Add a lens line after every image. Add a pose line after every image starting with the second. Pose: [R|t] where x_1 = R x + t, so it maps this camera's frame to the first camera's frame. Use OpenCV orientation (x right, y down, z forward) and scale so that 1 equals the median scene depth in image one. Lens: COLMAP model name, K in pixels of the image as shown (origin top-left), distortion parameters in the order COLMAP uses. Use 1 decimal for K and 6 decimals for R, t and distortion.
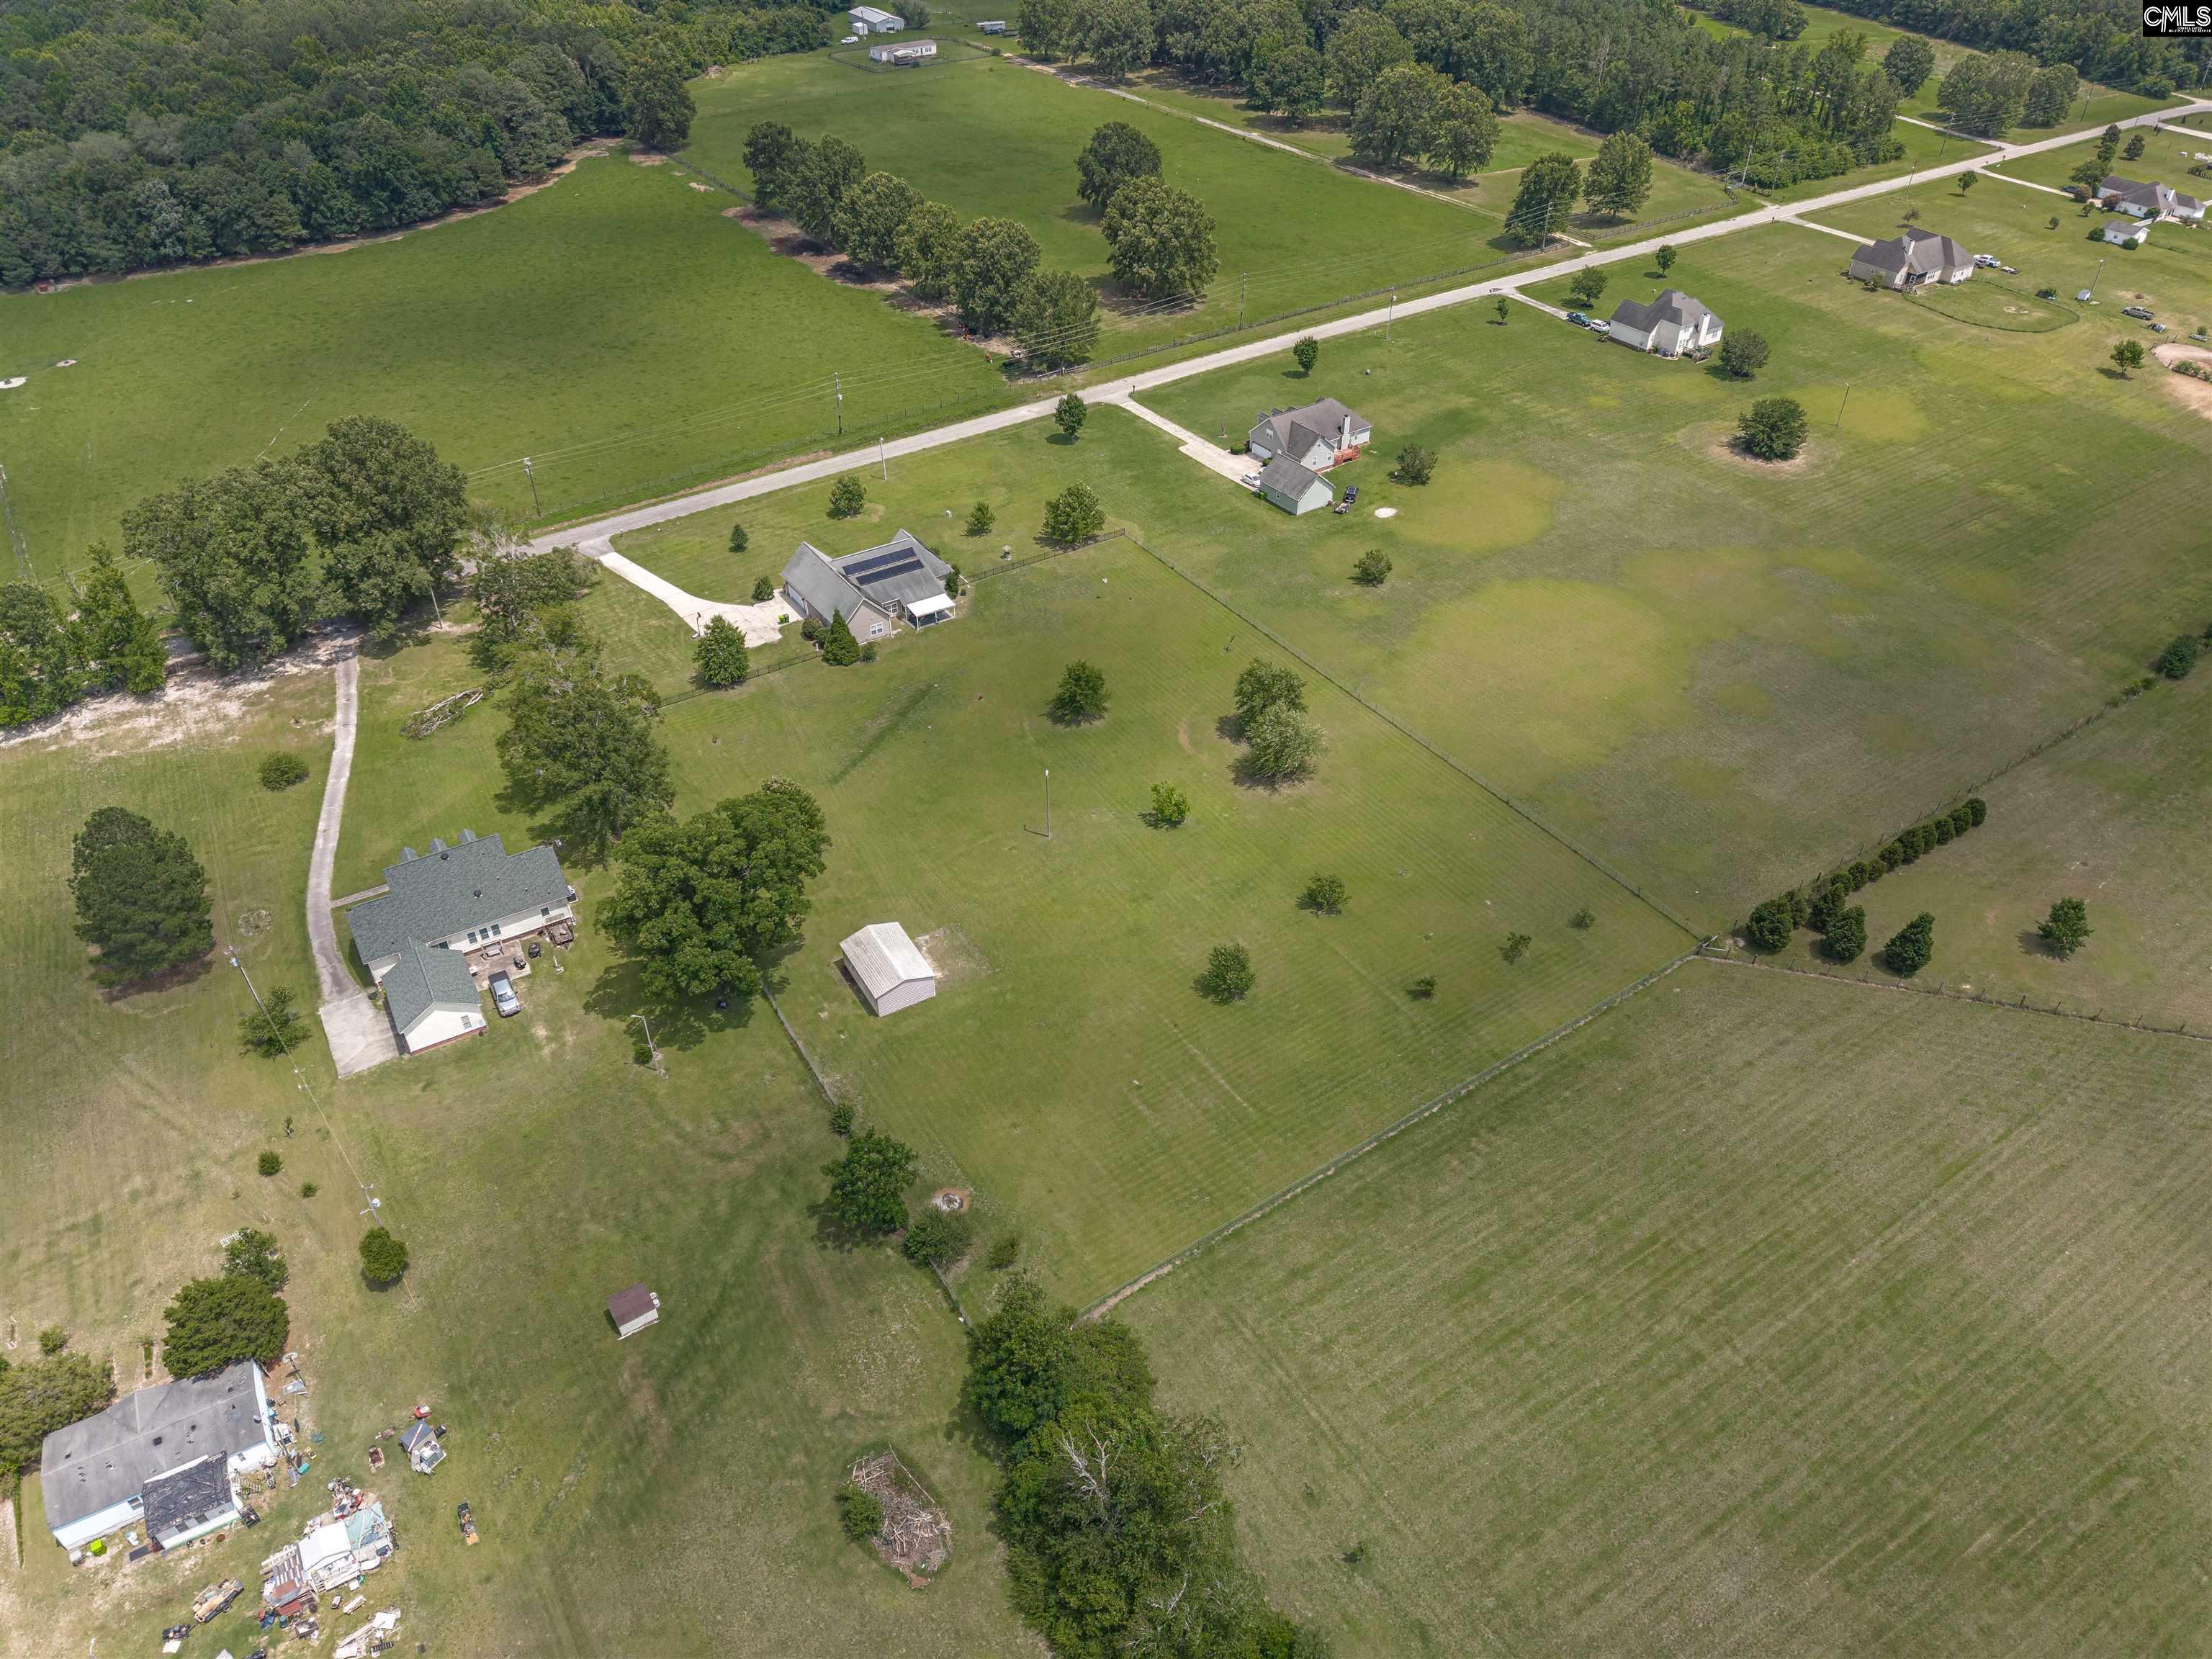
lens RADIAL K [[1530.0, 0, 1102.4], [0, 1530.0, 822.4], [0, 0, 1]] dist [0.065327, -0.166496]
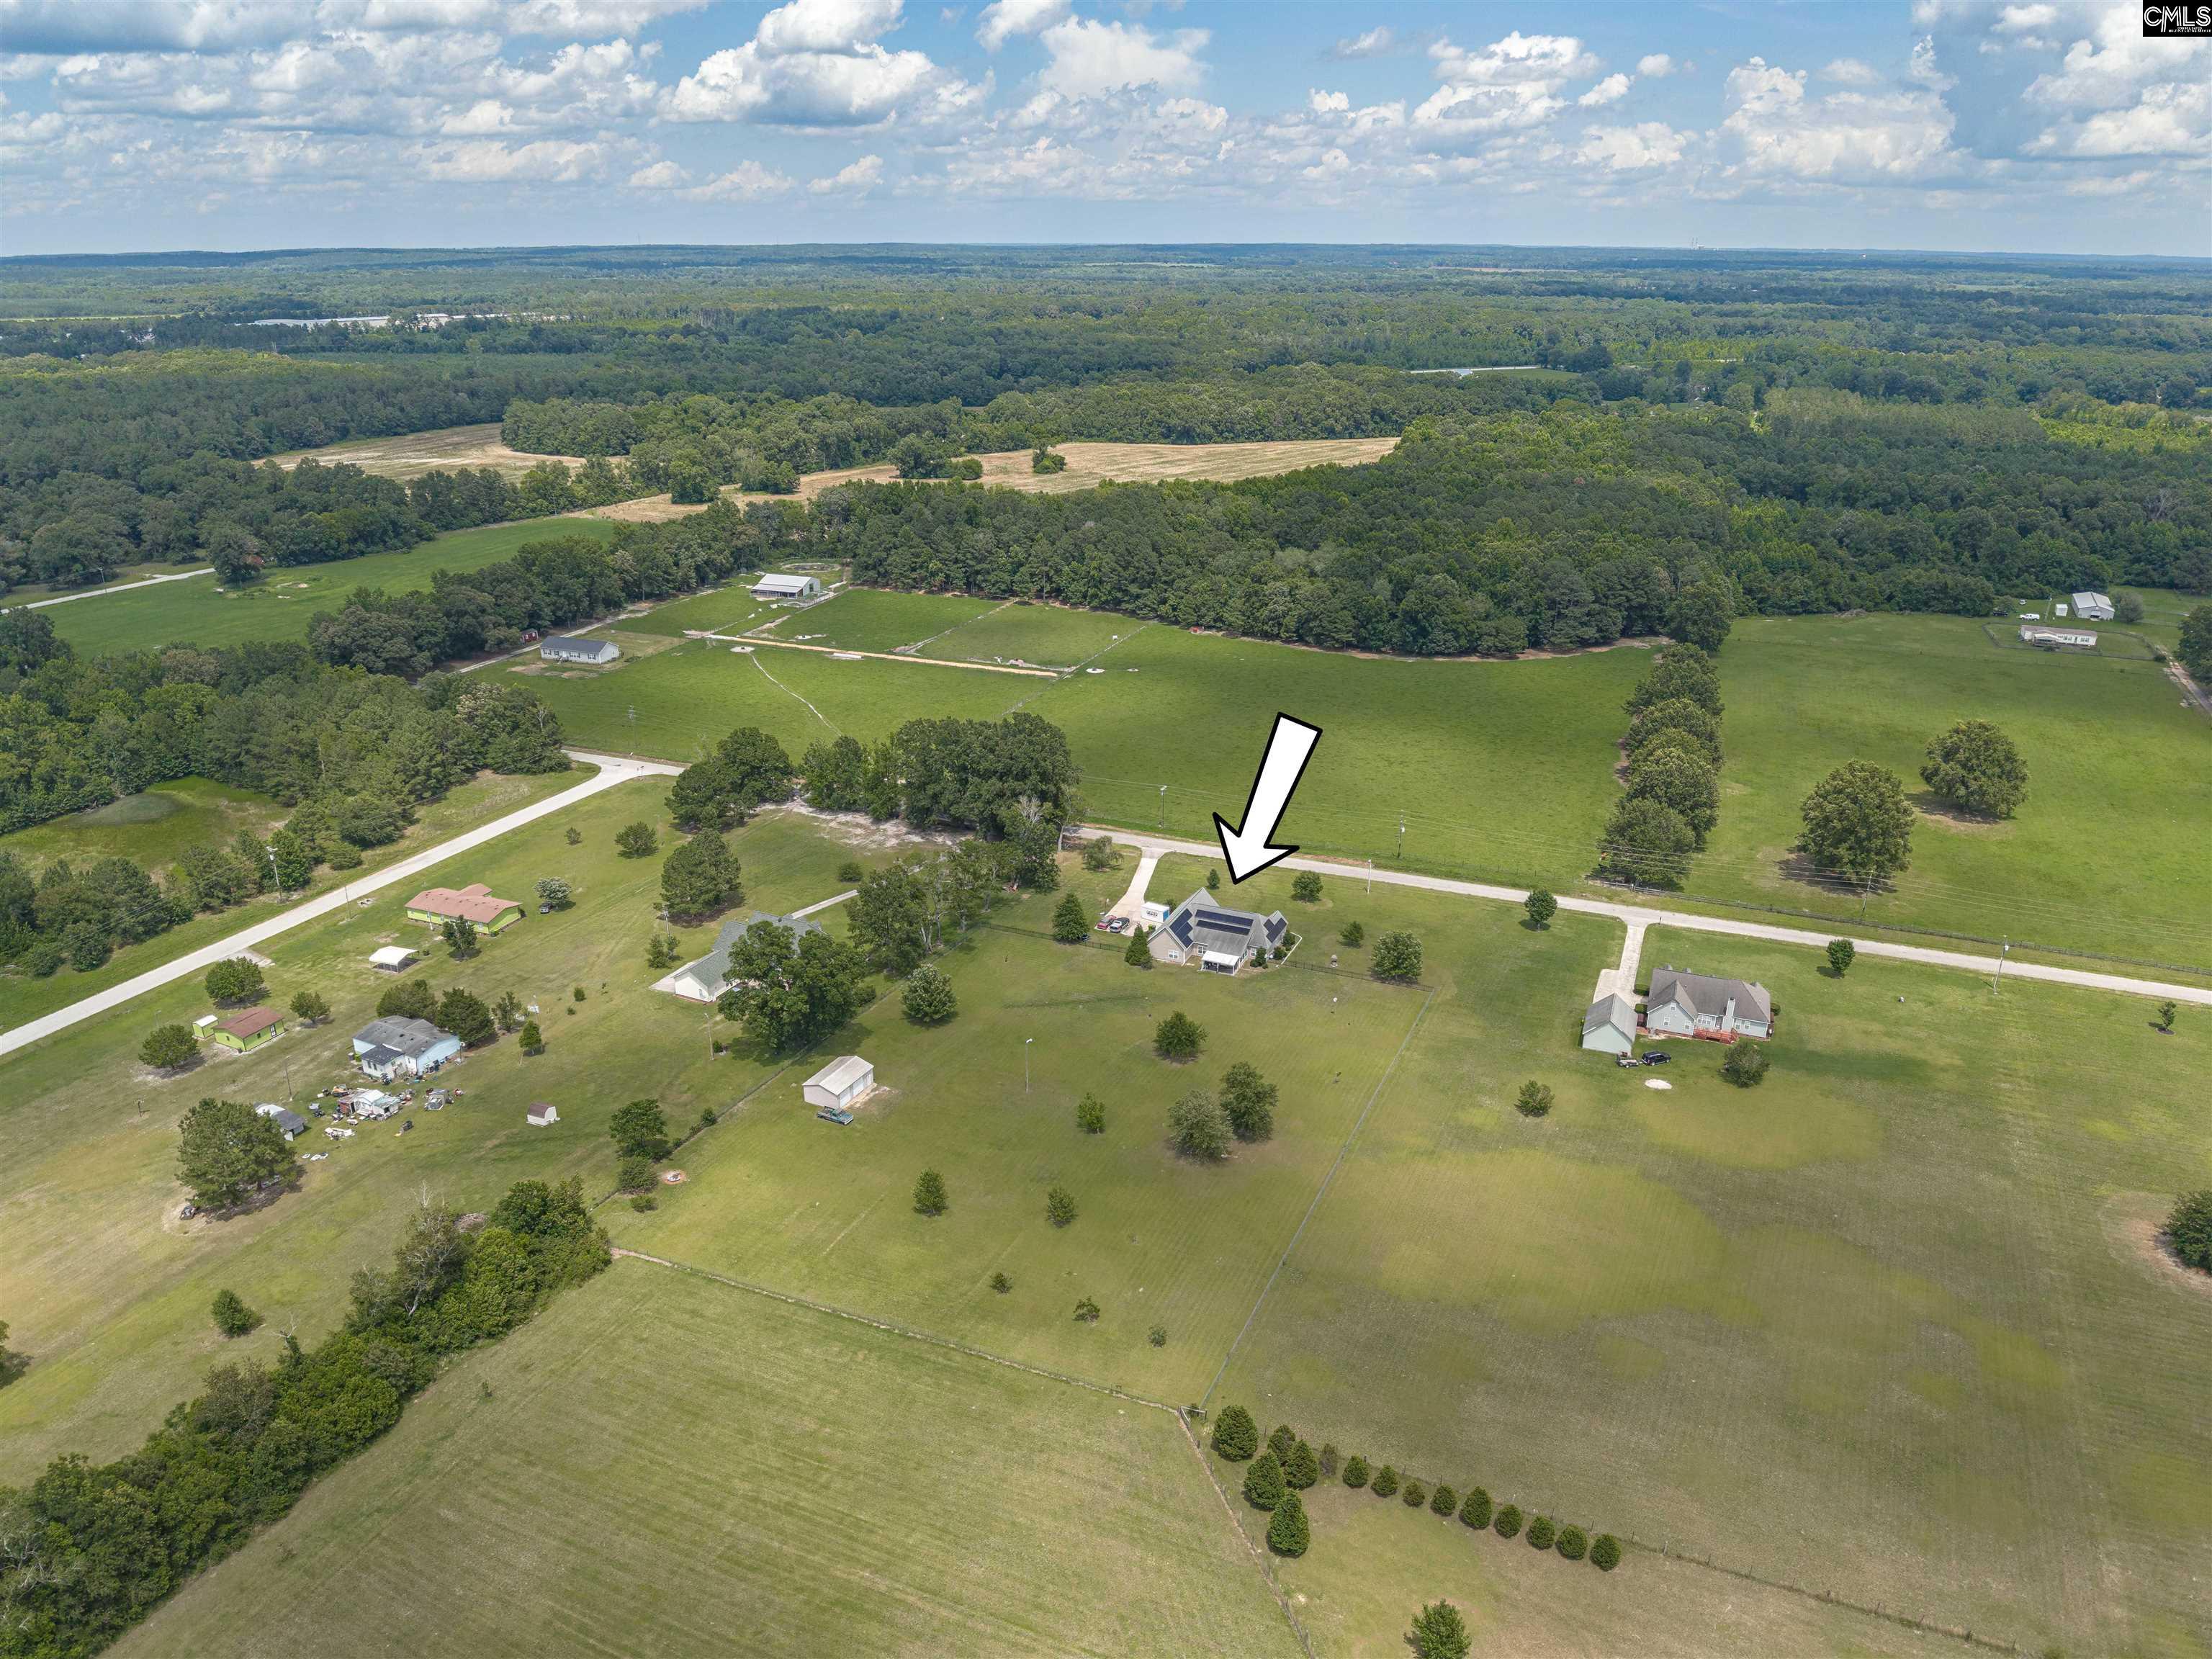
lens RADIAL K [[1530.0, 0, 1102.4], [0, 1530.0, 822.4], [0, 0, 1]] dist [0.065327, -0.166496]
pose [[0.547182, 0.301589, -0.780792, 0.734326], [-0.510995, 0.859183, -0.026238, -0.144180], [0.662930, 0.413338, 0.624240, 0.091341]]
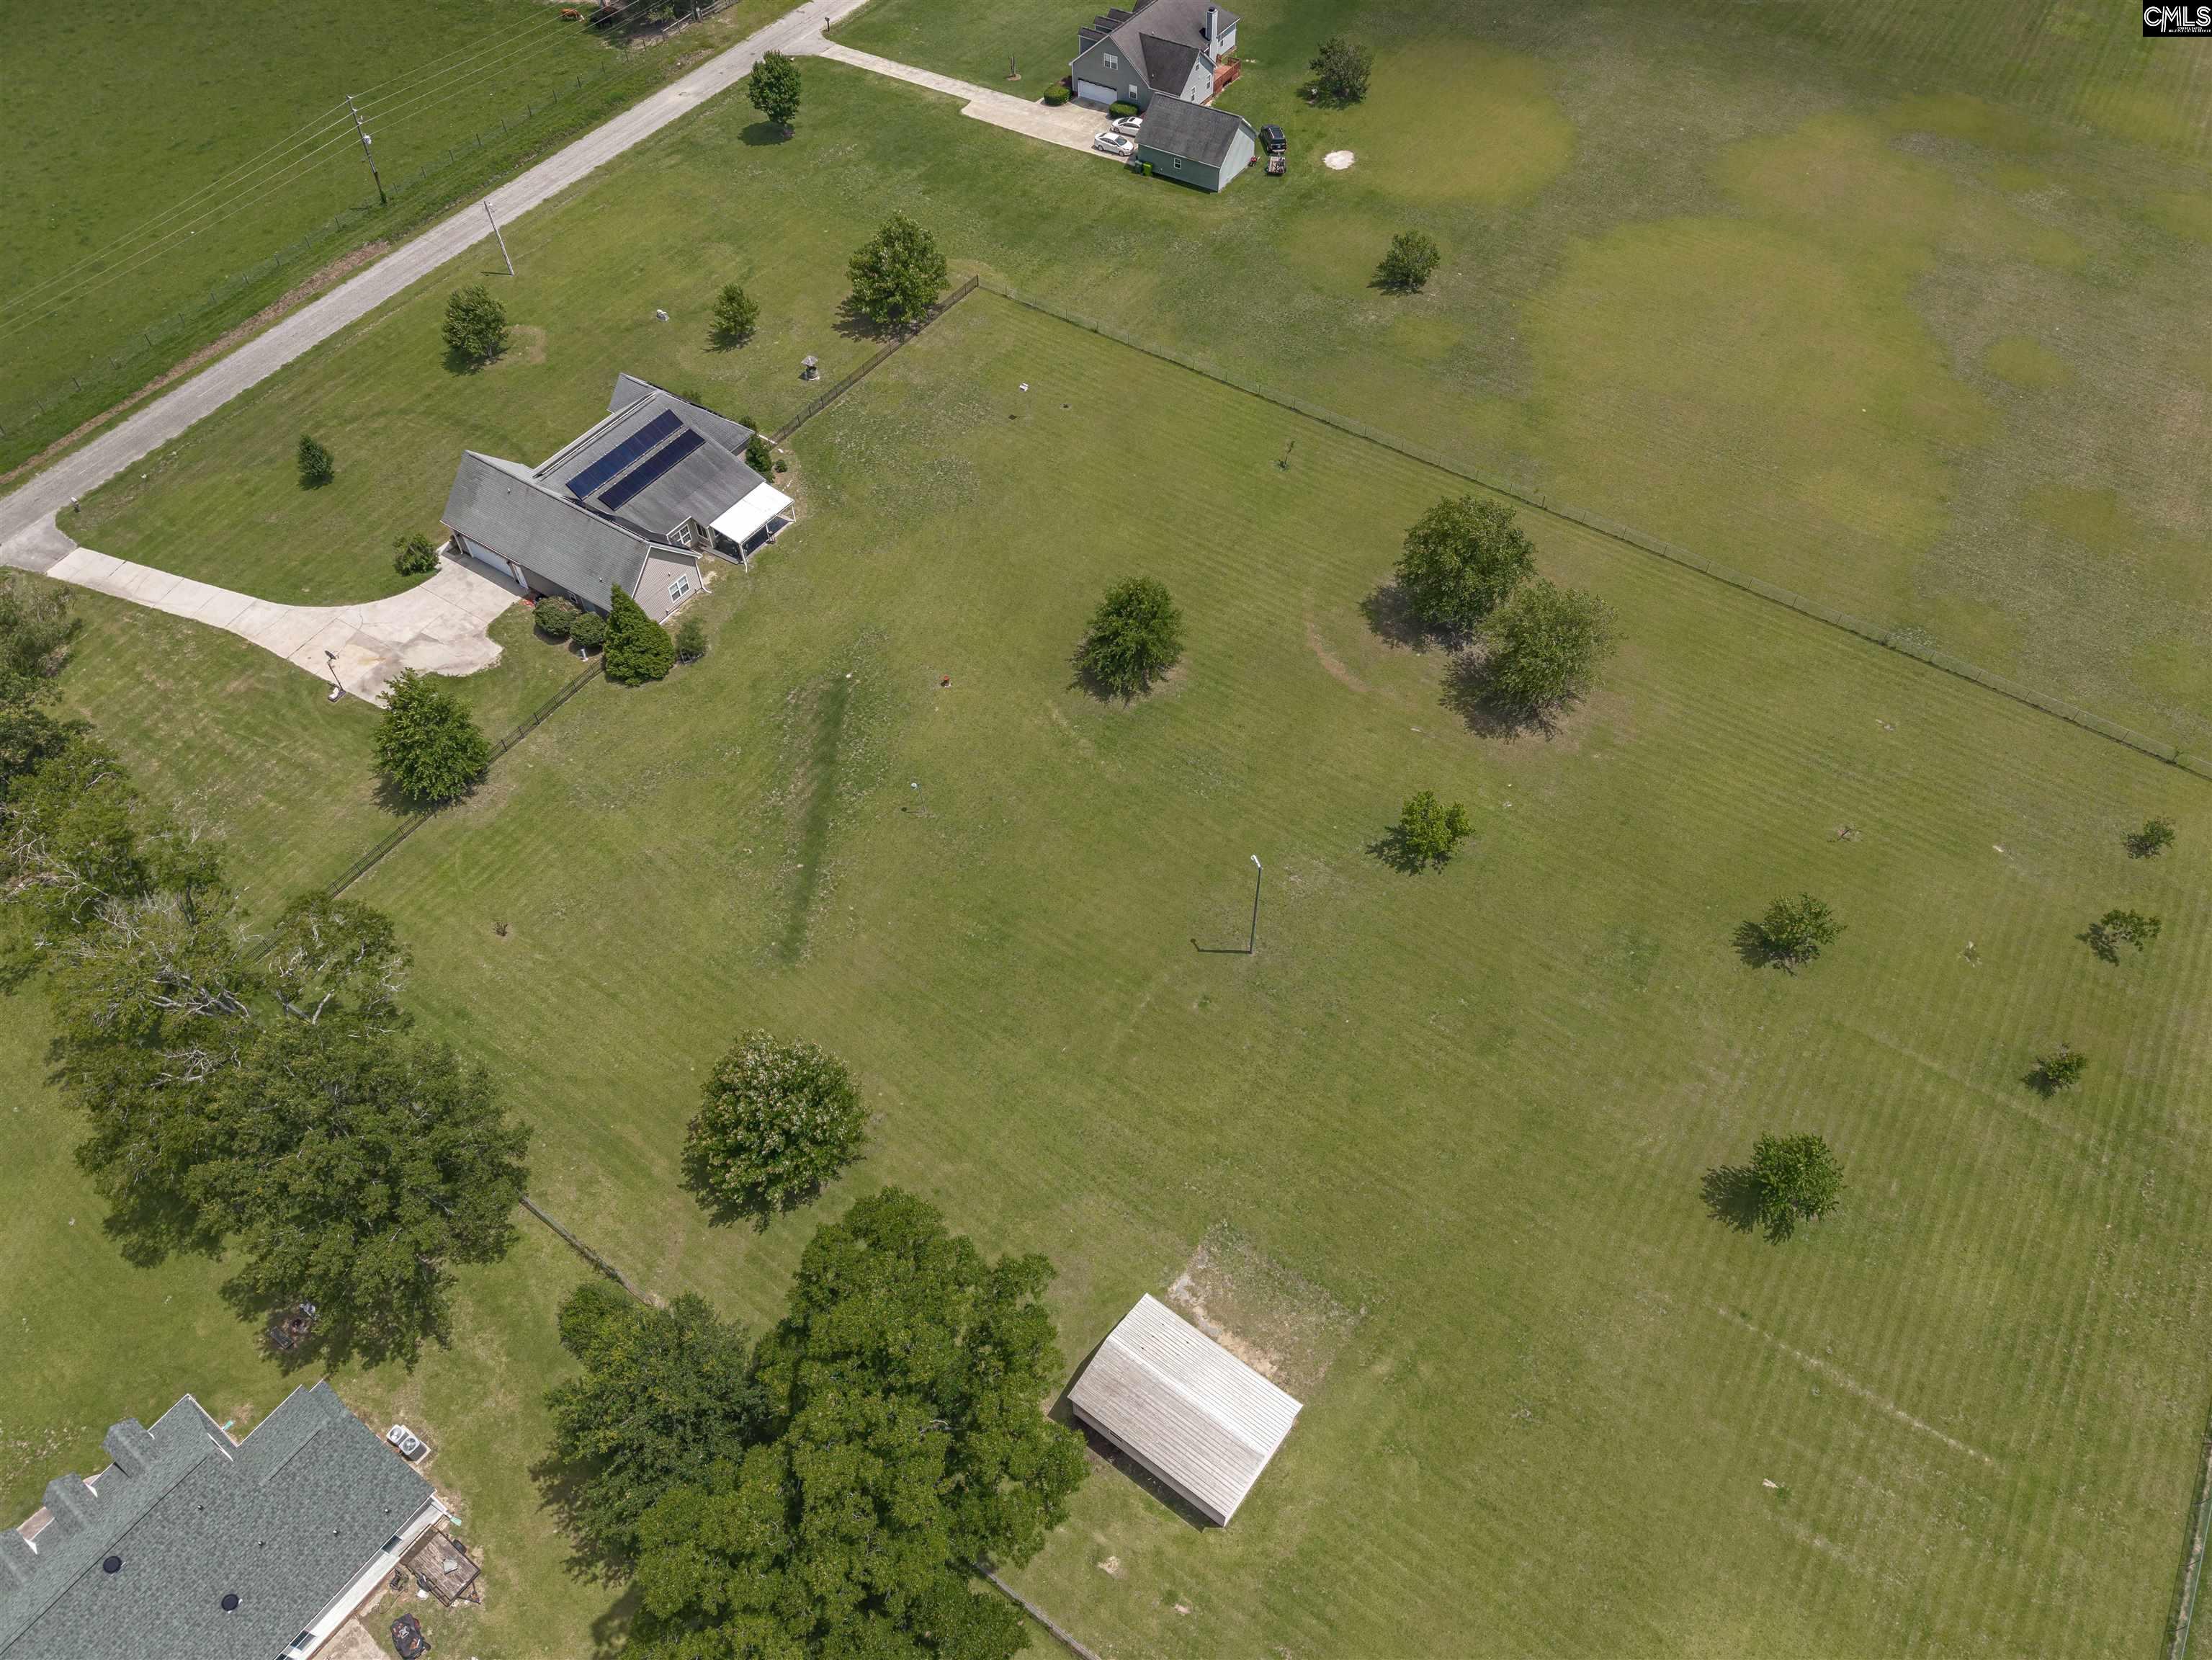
lens RADIAL K [[1550.0, 0, 1106.0], [0, 1550.0, 830.0], [0, 0, 1]] dist [-0.026273, -0.007278]
pose [[0.921369, -0.305879, 0.239827, -0.150808], [0.240244, 0.933200, 0.267246, -0.142195], [-0.305552, -0.188615, 0.933307, 0.395858]]
